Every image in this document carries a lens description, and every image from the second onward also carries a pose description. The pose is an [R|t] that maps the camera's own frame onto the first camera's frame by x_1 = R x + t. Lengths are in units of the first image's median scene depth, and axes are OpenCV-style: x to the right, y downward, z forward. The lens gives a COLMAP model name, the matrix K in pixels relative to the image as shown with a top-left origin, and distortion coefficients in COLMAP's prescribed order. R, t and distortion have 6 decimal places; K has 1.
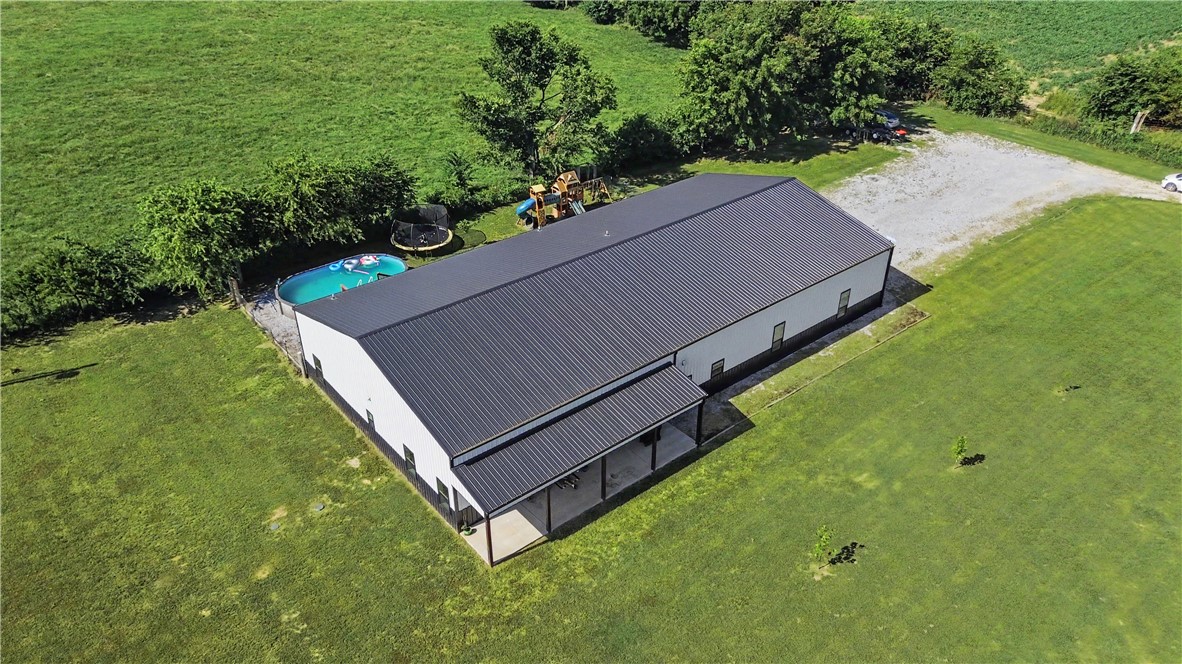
lens RADIAL K [[853.6, 0, 591.0], [0, 853.6, 332.0], [0, 0, 1]] dist [0.077185, -0.065850]
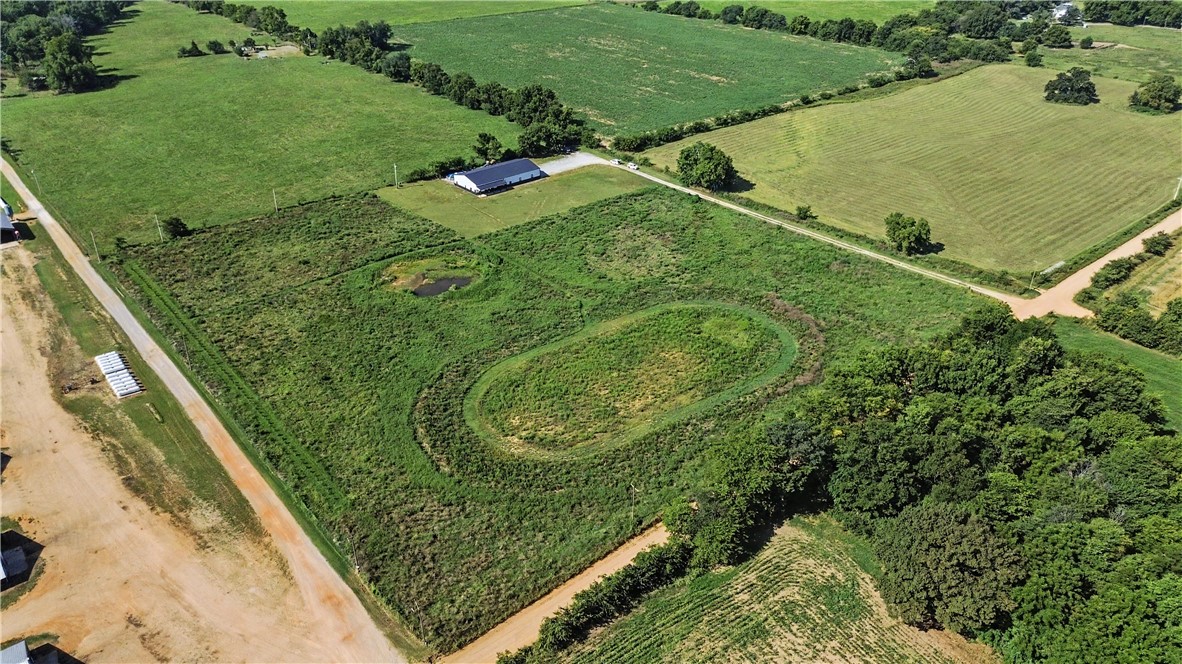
lens RADIAL K [[853.6, 0, 591.0], [0, 853.6, 332.0], [0, 0, 1]] dist [0.077185, -0.065850]
pose [[0.999395, -0.016552, 0.030595, 0.379298], [0.017549, 0.999313, -0.032636, 1.013625], [-0.030034, 0.033153, 0.998999, -4.080635]]
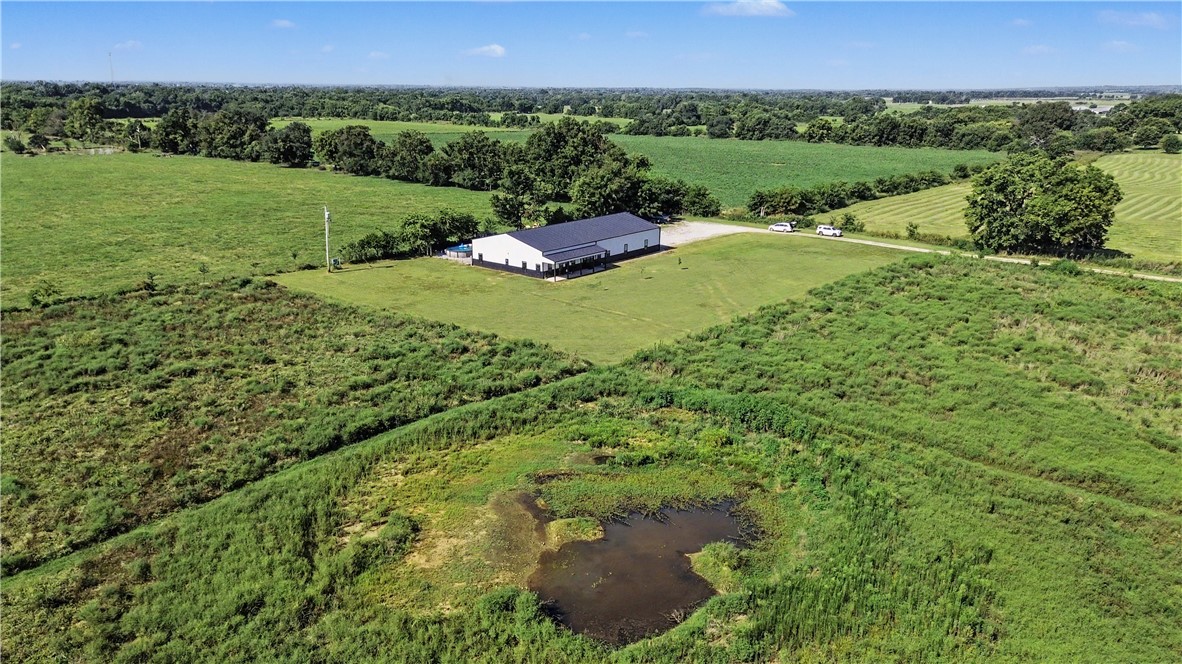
lens RADIAL K [[853.6, 0, 591.0], [0, 853.6, 332.0], [0, 0, 1]] dist [0.077185, -0.065850]
pose [[0.980615, -0.045526, 0.190582, -0.330461], [0.092302, 0.965287, -0.244340, 0.679051], [-0.172842, 0.257195, 0.950777, -1.192173]]
